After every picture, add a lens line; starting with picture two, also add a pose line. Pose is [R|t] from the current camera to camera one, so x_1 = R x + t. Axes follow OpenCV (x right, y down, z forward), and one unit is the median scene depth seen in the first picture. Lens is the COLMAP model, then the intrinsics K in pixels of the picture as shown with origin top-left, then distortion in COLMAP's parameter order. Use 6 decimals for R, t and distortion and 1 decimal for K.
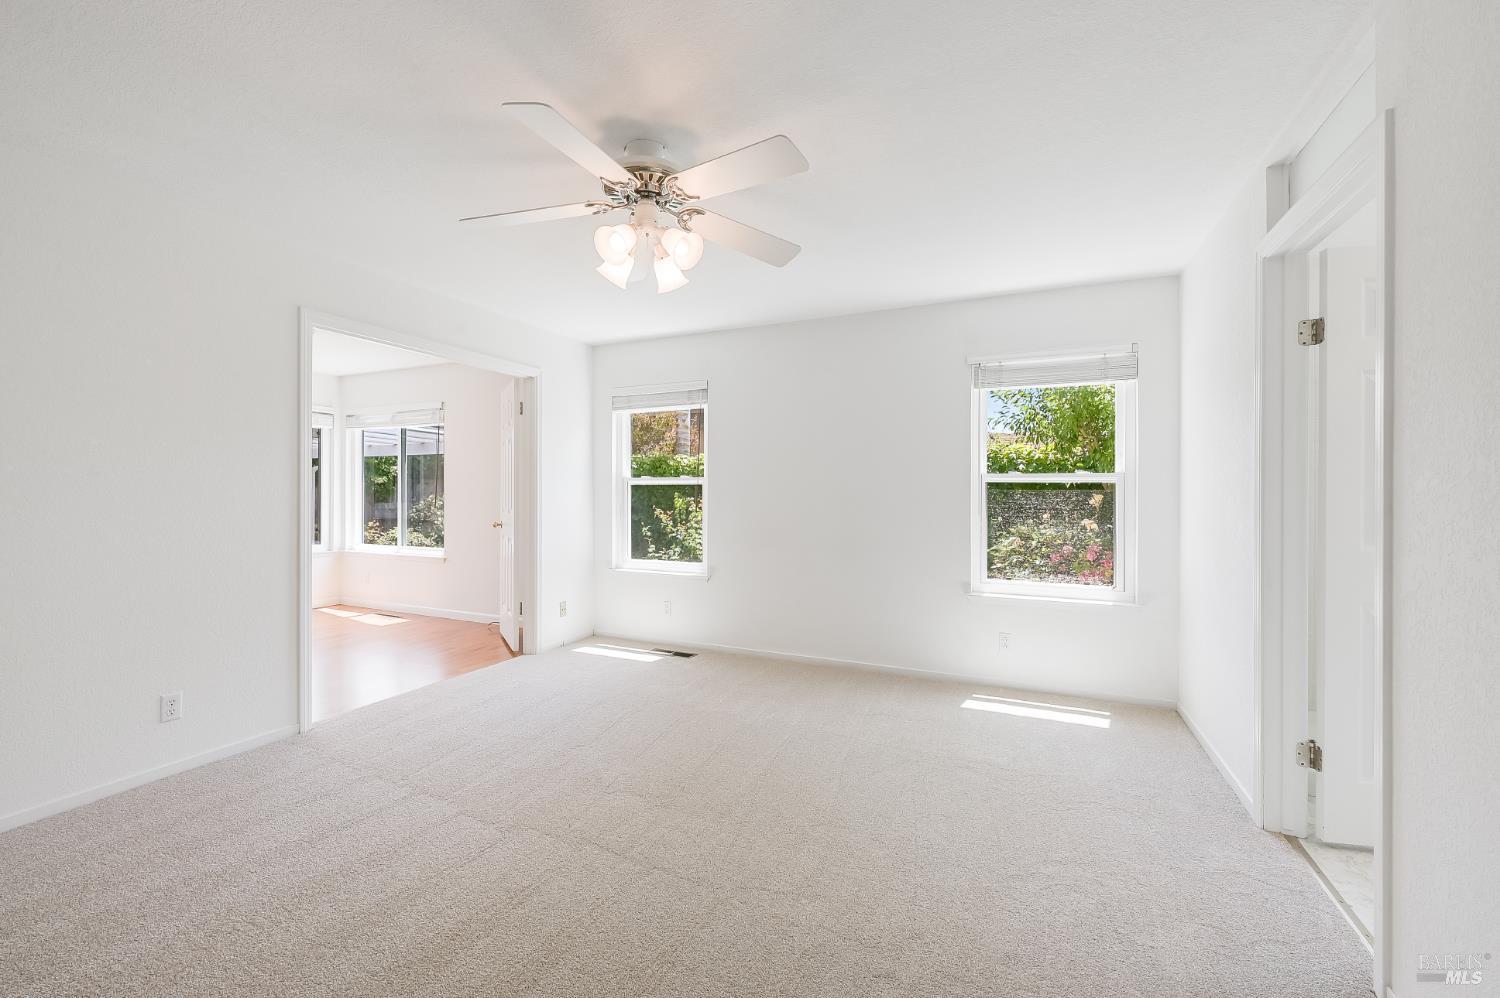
lens RADIAL K [[597.6, 0, 754.0], [0, 597.6, 496.5], [0, 0, 1]] dist [0.001897, -0.001165]
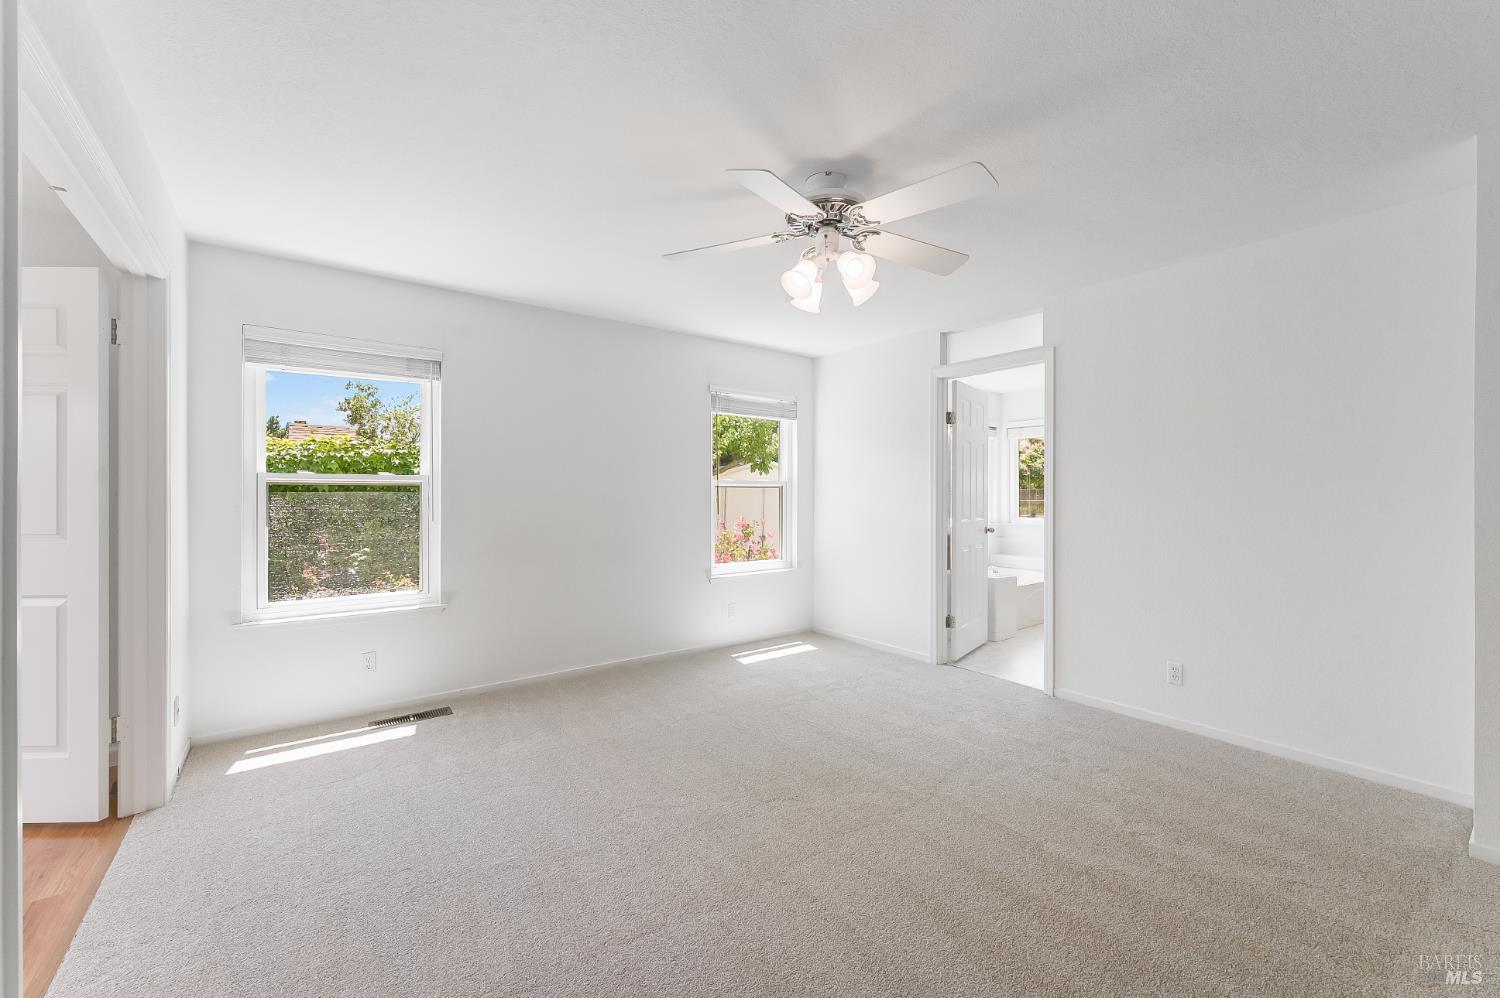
lens RADIAL K [[597.6, 0, 729.6], [0, 597.6, 491.1], [0, 0, 1]] dist [0.001897, -0.001165]
pose [[0.484842, -0.000594, 0.874601, -0.590603], [0.006030, 0.999978, -0.002664, -0.008742], [-0.874581, 0.006565, 0.484835, 0.310302]]
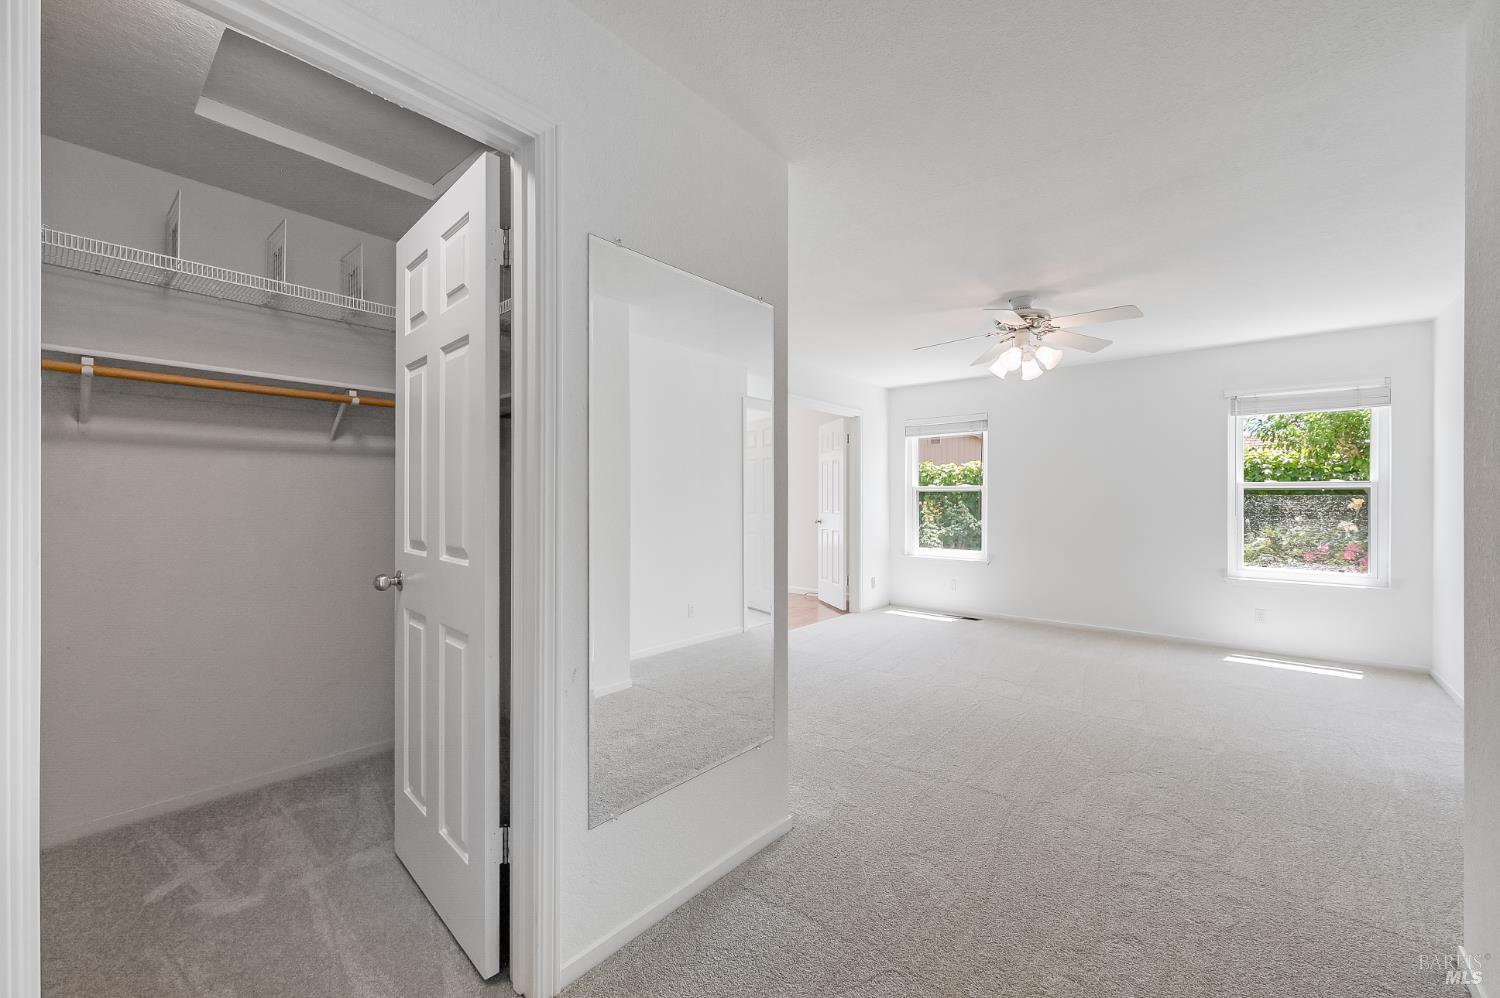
lens RADIAL K [[597.6, 0, 749.6], [0, 597.6, 503.7], [0, 0, 1]] dist [0.001897, -0.001165]
pose [[0.960189, -0.000265, -0.279352, -0.220161], [0.000830, 0.999998, 0.001902, 0.003217], [0.279351, -0.002058, 0.960187, -0.427756]]
